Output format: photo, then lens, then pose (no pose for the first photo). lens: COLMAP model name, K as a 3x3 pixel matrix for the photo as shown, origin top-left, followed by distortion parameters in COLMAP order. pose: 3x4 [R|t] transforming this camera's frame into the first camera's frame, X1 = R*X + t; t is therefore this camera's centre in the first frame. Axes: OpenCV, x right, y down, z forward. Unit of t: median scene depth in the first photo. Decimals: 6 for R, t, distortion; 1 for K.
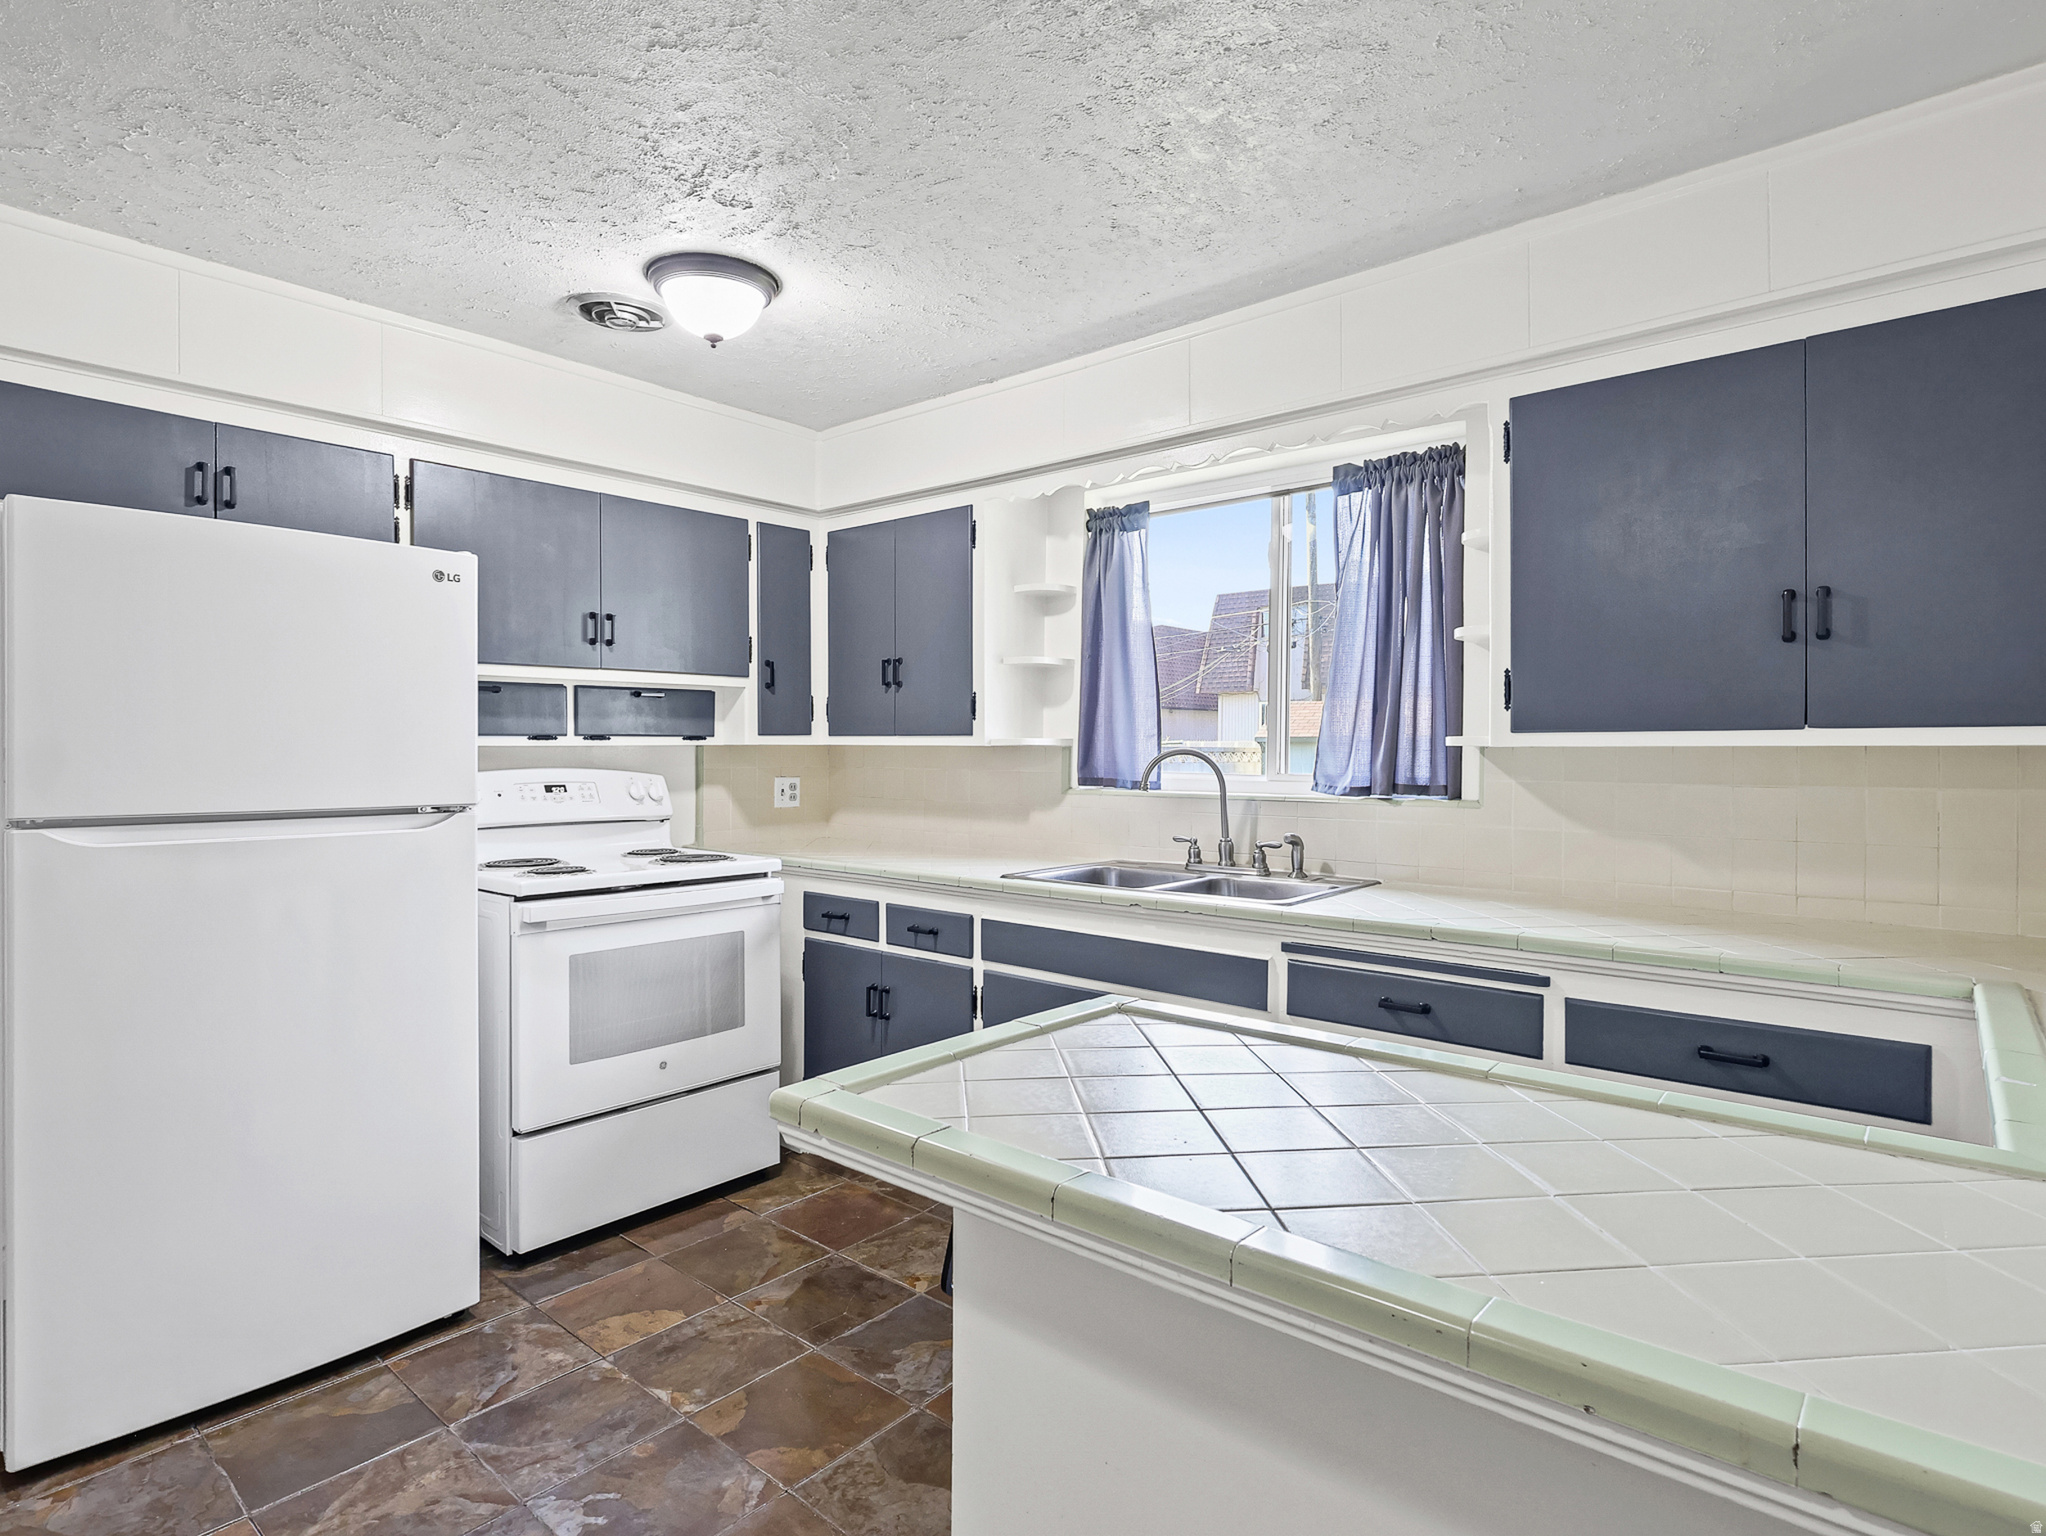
lens RADIAL K [[1091.0, 0, 1008.0], [0, 1091.0, 766.4], [0, 0, 1]] dist [0.000494, -0.000186]
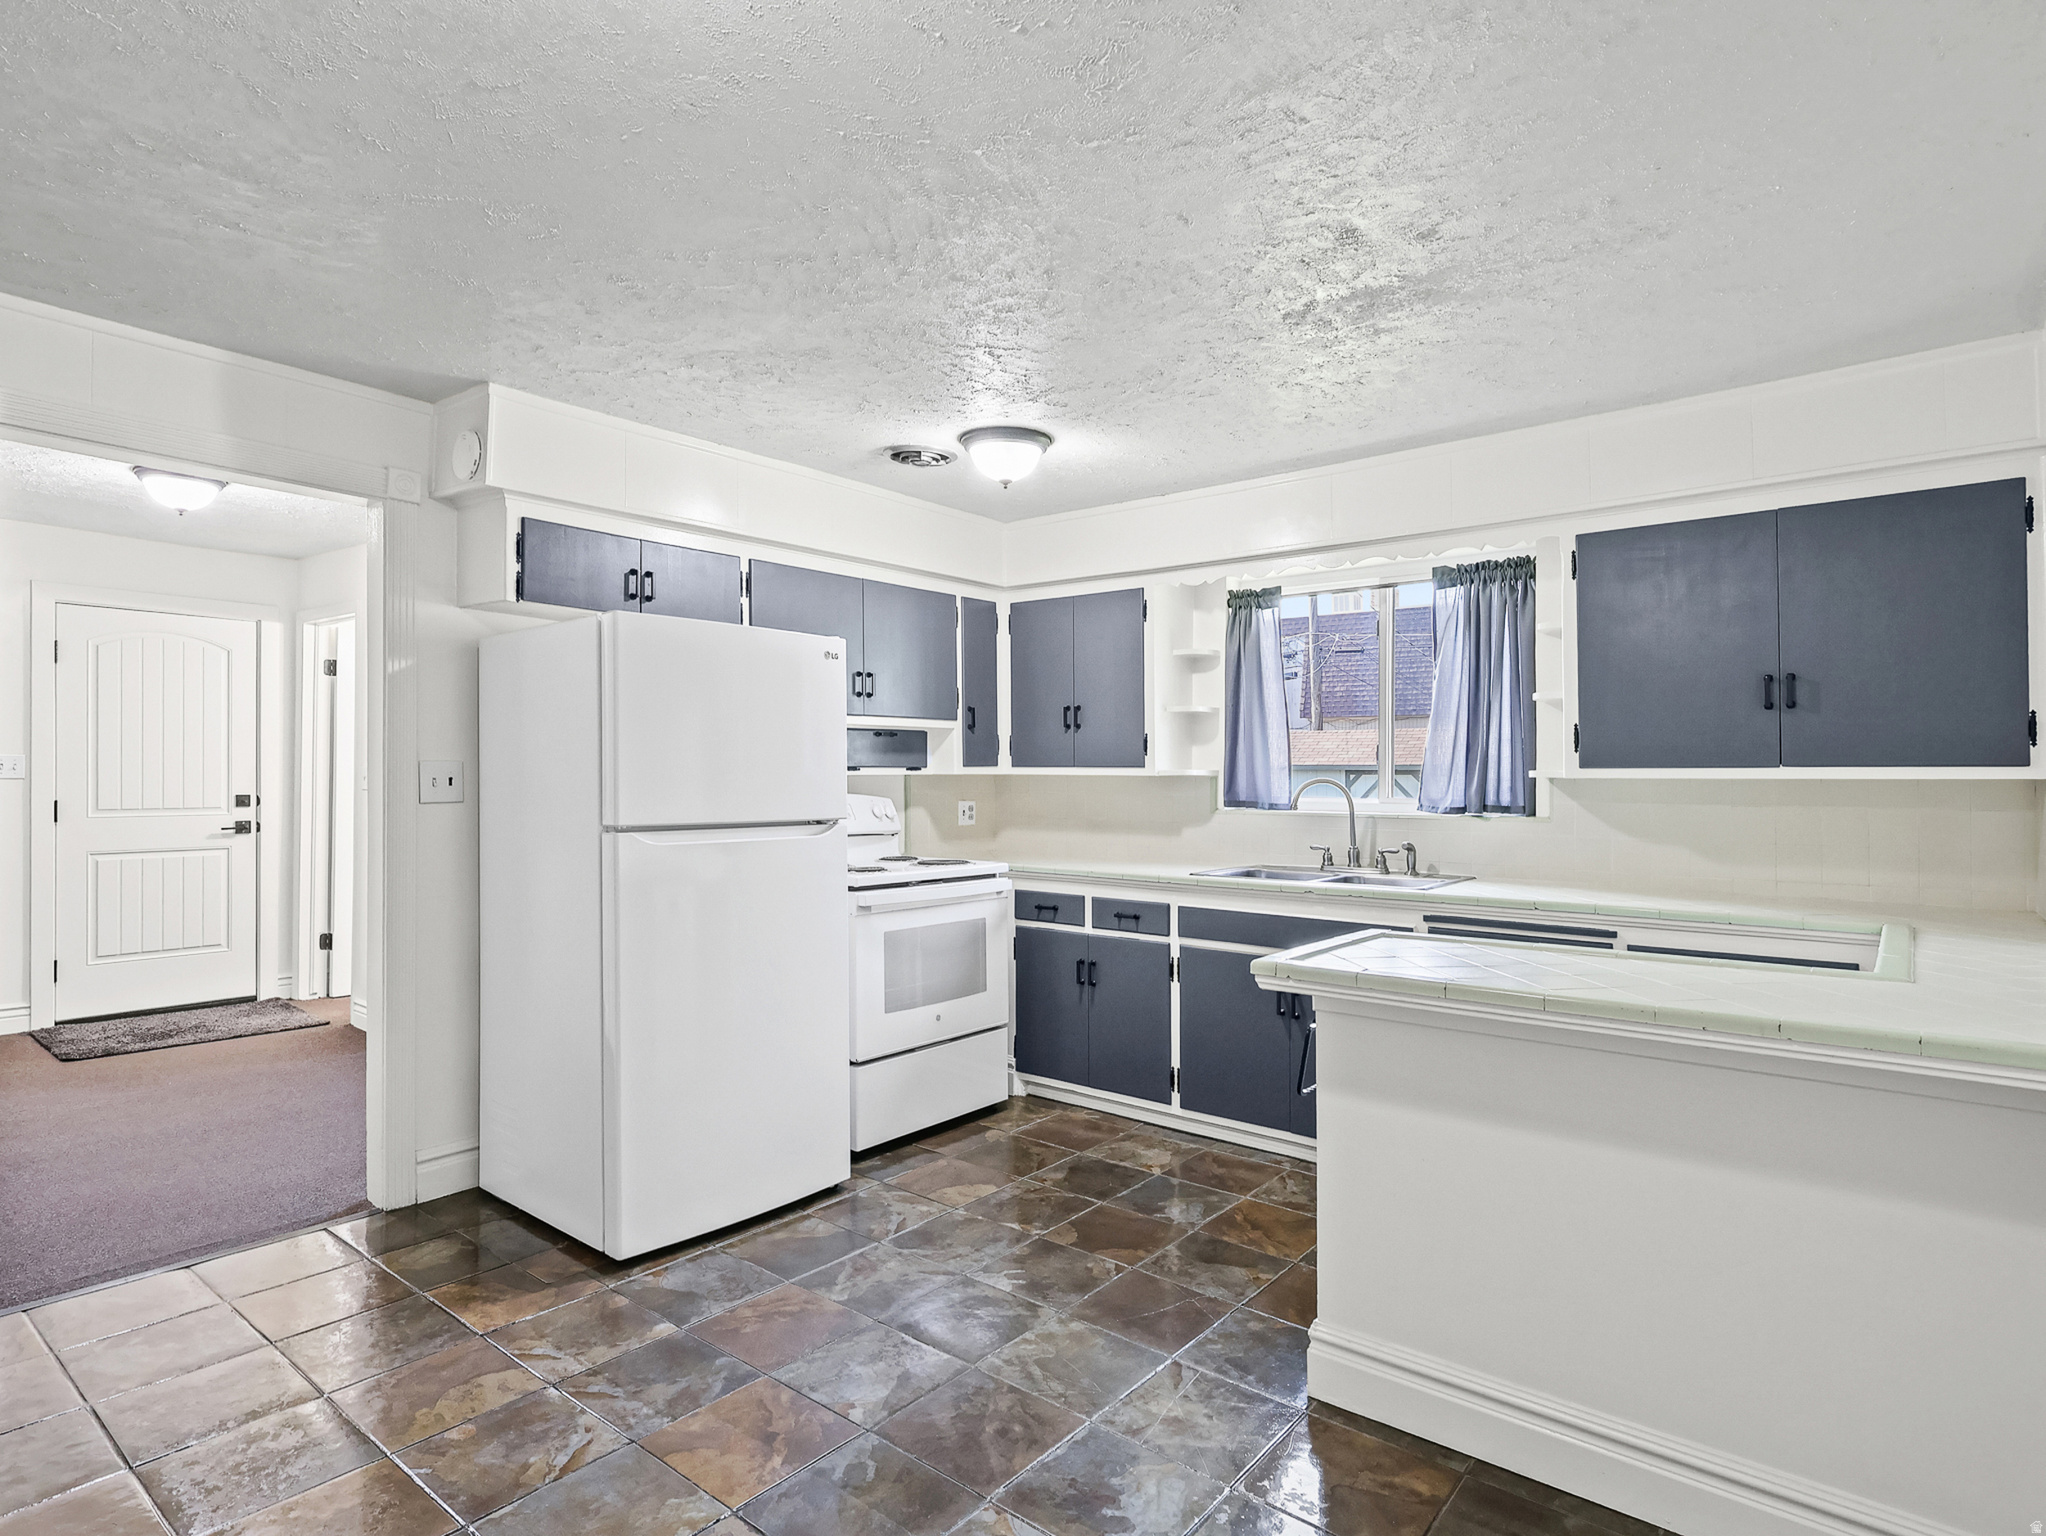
lens RADIAL K [[1091.0, 0, 1037.5], [0, 1091.0, 770.0], [0, 0, 1]] dist [0.000494, -0.000186]
pose [[0.999462, 0.001648, 0.032746, -0.249146], [-0.000968, 0.999784, -0.020764, 0.001417], [-0.032773, 0.020721, 0.999248, -0.342015]]
